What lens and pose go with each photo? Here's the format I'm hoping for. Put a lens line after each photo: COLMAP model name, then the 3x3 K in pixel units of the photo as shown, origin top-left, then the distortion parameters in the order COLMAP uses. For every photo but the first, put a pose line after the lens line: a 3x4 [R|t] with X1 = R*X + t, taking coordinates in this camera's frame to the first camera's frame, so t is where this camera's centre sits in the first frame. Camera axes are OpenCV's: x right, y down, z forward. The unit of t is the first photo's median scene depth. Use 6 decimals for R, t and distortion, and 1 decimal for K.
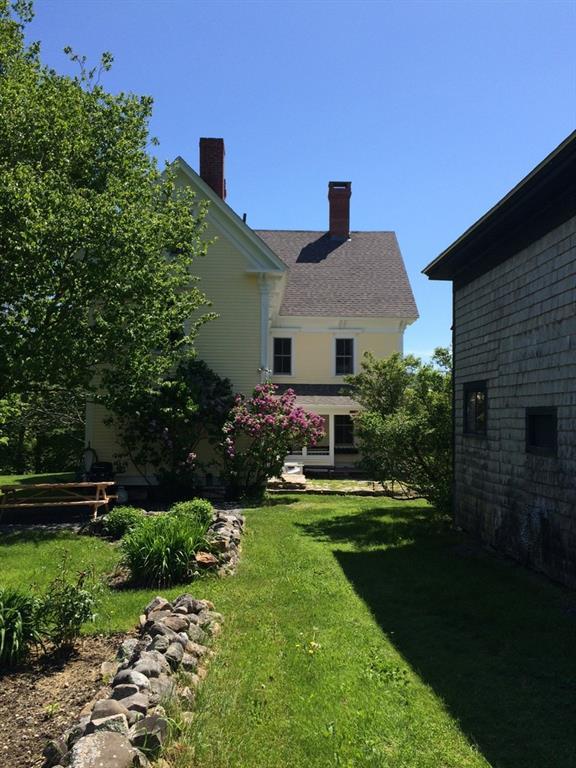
lens RADIAL K [[650.9, 0, 288.0], [0, 650.9, 383.3], [0, 0, 1]] dist [-0.001503, 0.000844]
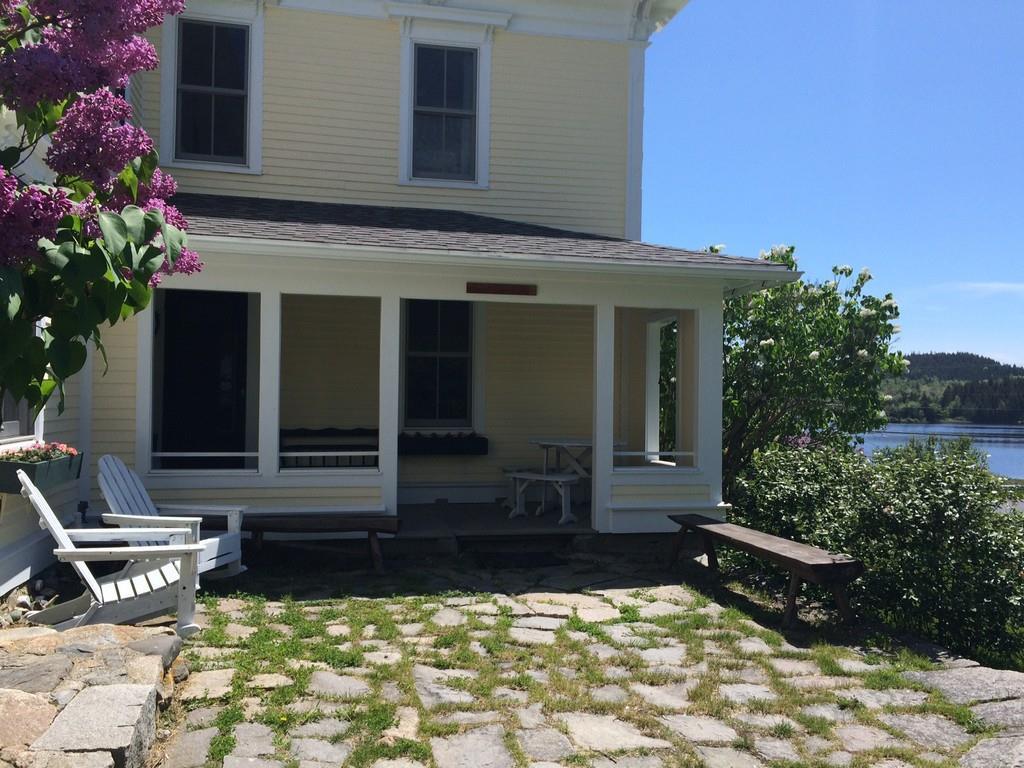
lens RADIAL K [[867.8, 0, 513.0], [0, 867.8, 384.6], [0, 0, 1]] dist [-0.001503, 0.000844]
pose [[0.981494, 0.012904, 0.191059, 0.047894], [-0.019948, 0.999188, 0.034995, 0.065091], [-0.190452, -0.038159, 0.980955, 0.648375]]
